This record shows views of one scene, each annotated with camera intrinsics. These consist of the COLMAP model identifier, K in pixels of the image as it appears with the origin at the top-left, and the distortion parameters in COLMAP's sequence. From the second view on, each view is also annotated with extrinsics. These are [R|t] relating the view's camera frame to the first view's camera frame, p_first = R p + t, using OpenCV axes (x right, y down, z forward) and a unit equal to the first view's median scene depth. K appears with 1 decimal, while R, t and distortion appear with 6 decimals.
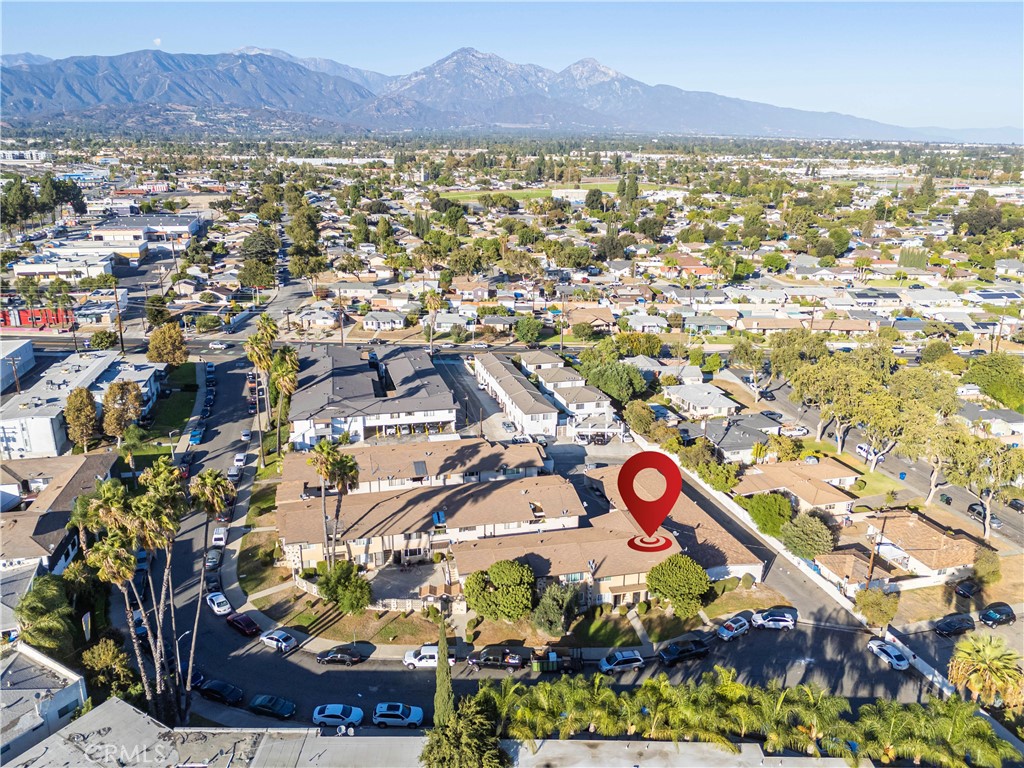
lens RADIAL K [[739.6, 0, 510.3], [0, 739.6, 398.1], [0, 0, 1]] dist [0.077073, -0.084666]
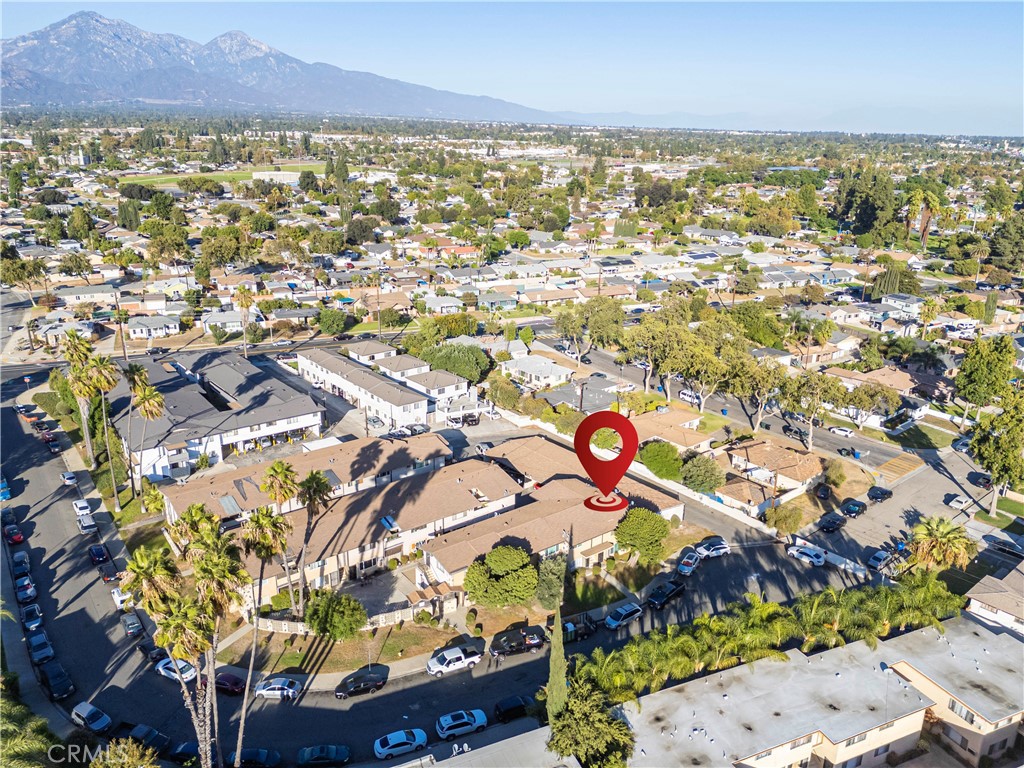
lens RADIAL K [[739.6, 0, 510.3], [0, 739.6, 398.1], [0, 0, 1]] dist [0.077073, -0.084666]
pose [[0.916113, -0.135974, 0.377159, -0.206080], [0.127072, 0.990706, 0.048517, -0.016827], [-0.380250, 0.003479, 0.924877, 0.039962]]
